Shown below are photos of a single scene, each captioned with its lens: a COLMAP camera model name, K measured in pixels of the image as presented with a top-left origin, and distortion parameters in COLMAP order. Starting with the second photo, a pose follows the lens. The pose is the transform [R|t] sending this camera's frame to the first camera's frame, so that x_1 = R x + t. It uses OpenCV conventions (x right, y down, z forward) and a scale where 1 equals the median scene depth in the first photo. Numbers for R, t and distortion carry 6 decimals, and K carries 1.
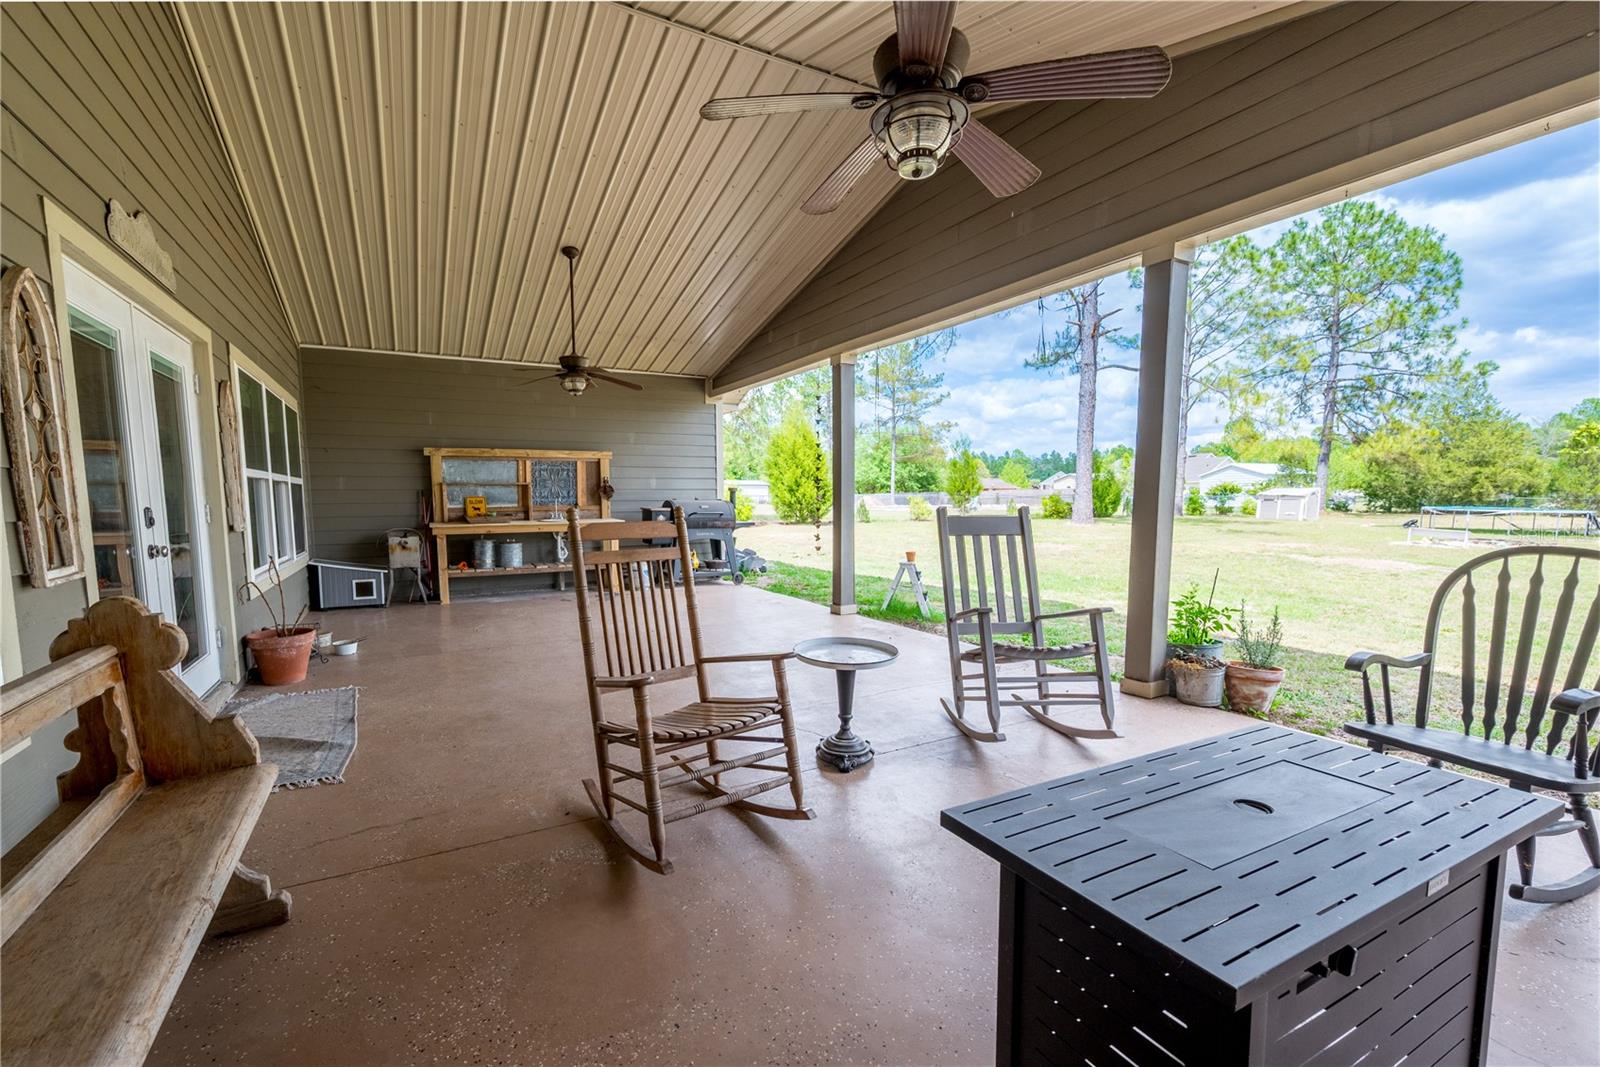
lens RADIAL K [[672.0, 0, 753.7], [0, 672.0, 562.3], [0, 0, 1]] dist [0.001357, 0.000558]
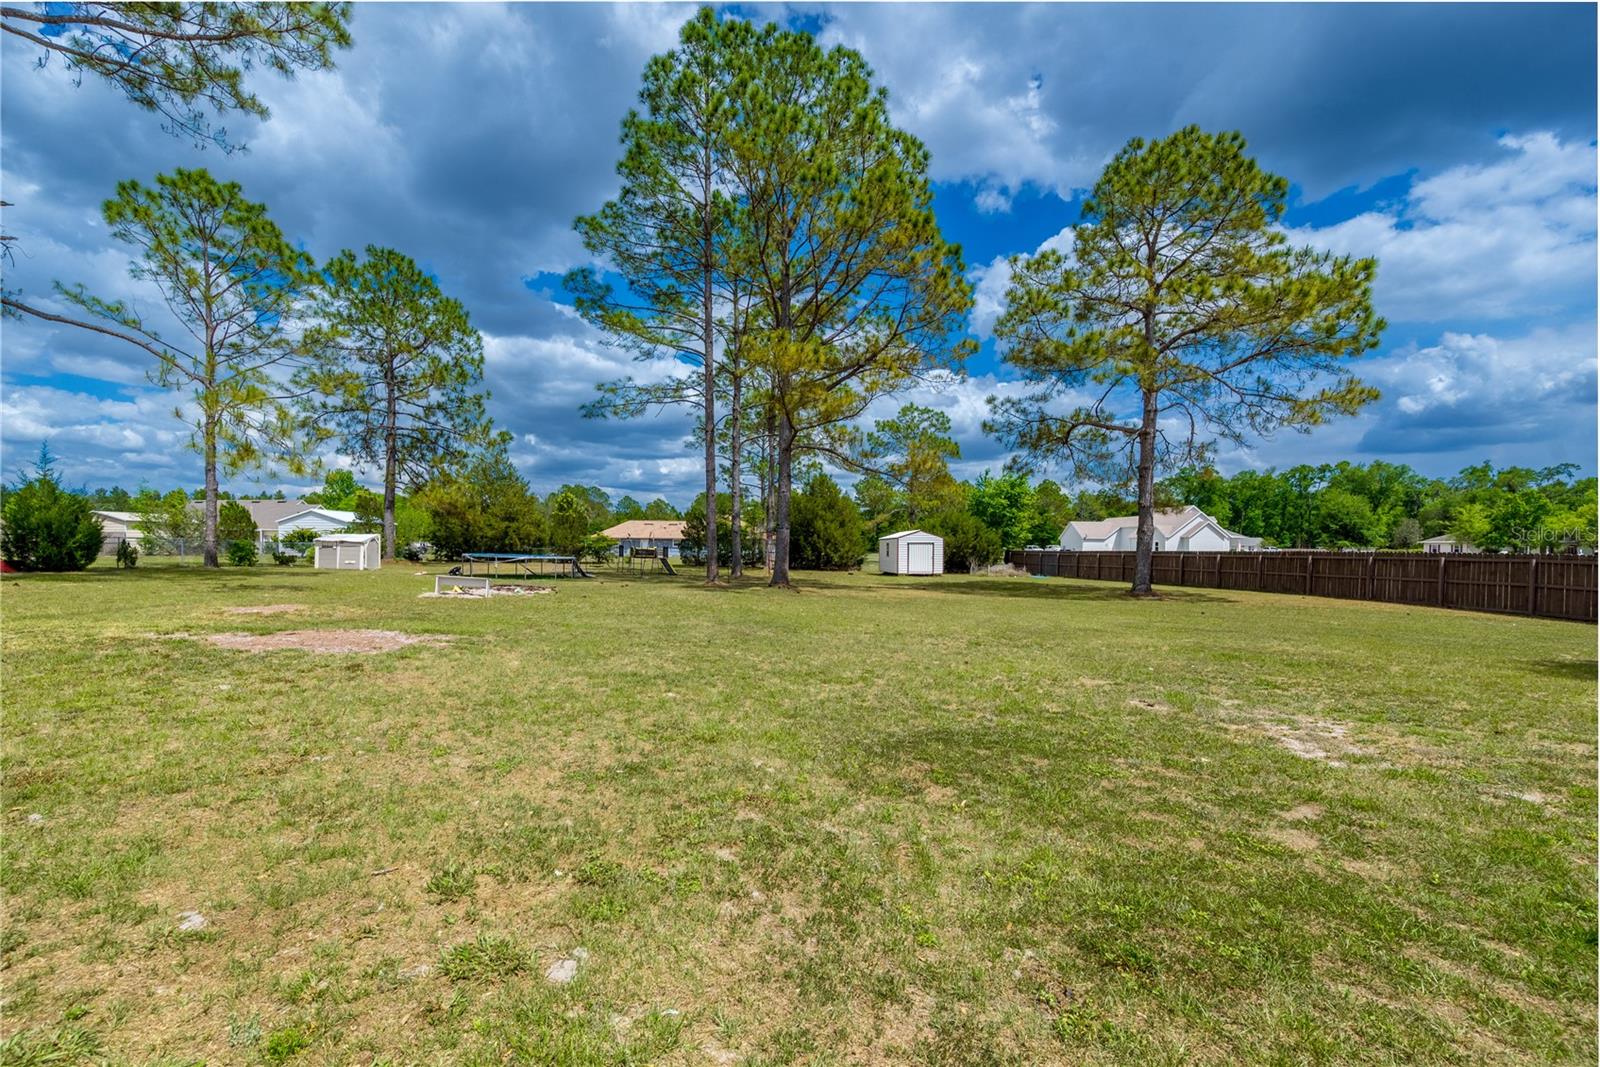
lens RADIAL K [[646.1, 0, 769.3], [0, 646.1, 565.3], [0, 0, 1]] dist [-0.000613, 0.000029]
pose [[0.372539, -0.012879, 0.927927, 0.192525], [0.079334, 0.996685, -0.018018, -0.008824], [-0.924619, 0.080329, 0.372325, 0.159177]]
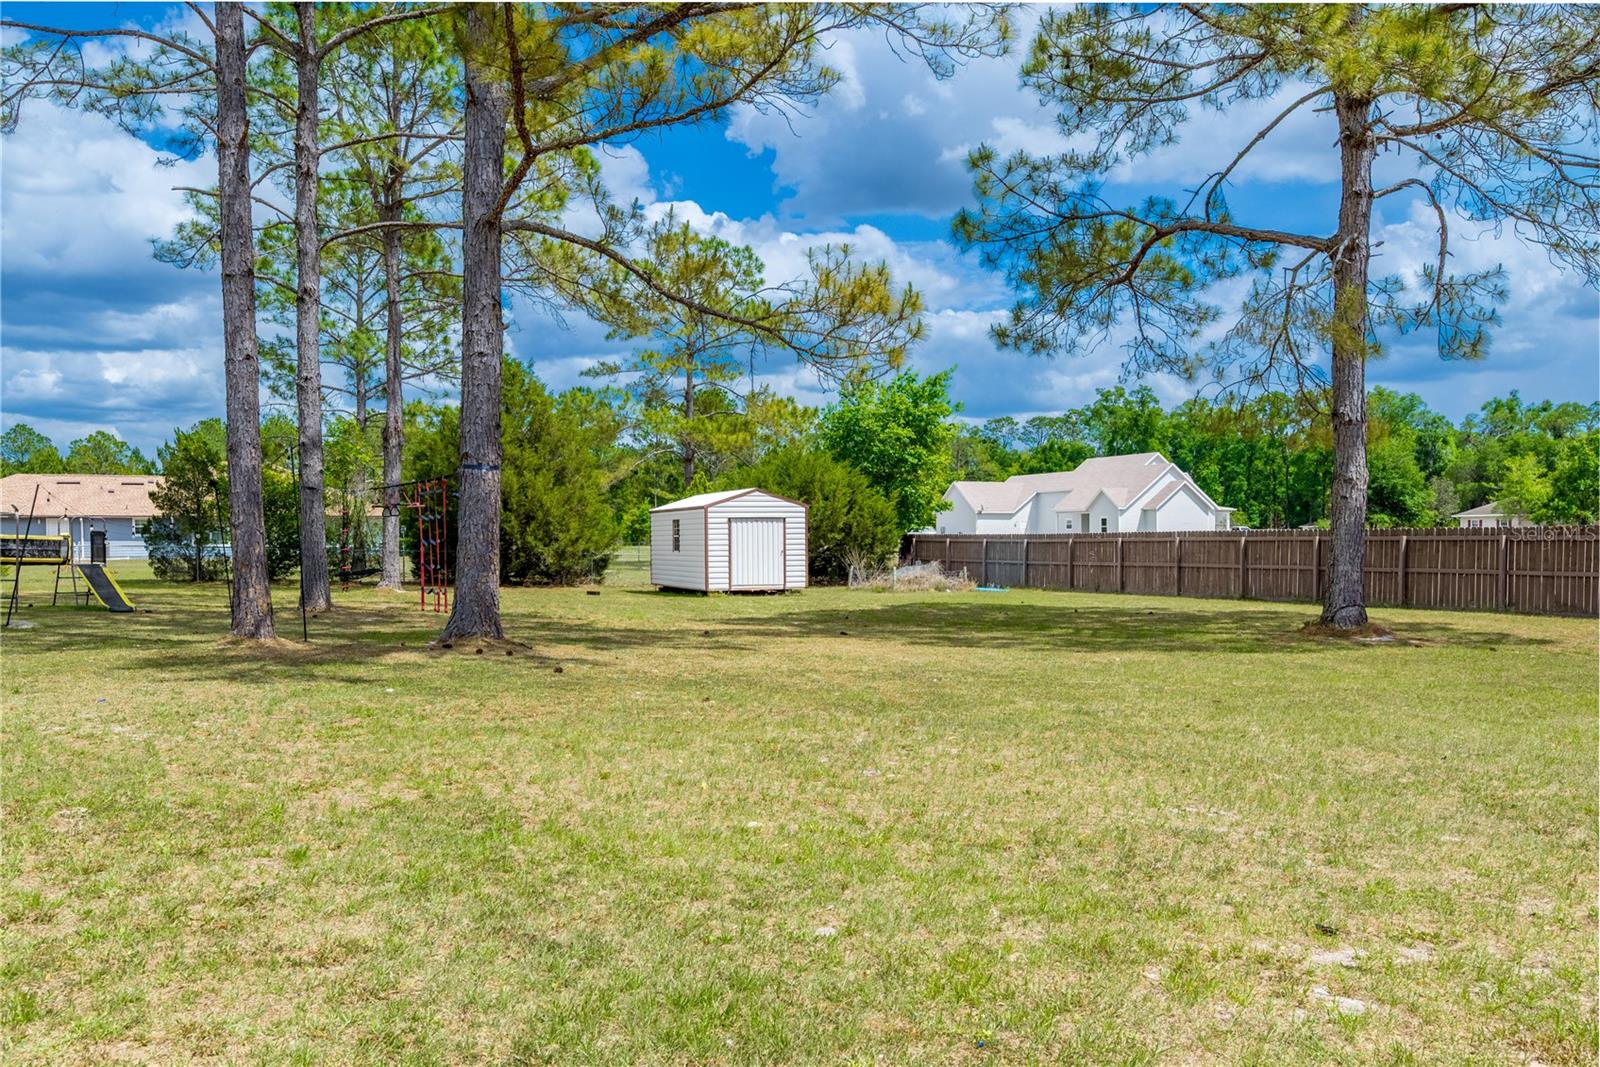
lens RADIAL K [[1201.2, 0, 724.5], [0, 1201.2, 569.1], [0, 0, 1]] dist [0.006822, 0.001867]
pose [[0.078247, -0.017239, 0.996785, 0.412886], [0.099632, 0.994980, 0.009387, -0.019015], [-0.991943, 0.098577, 0.079572, 0.277300]]
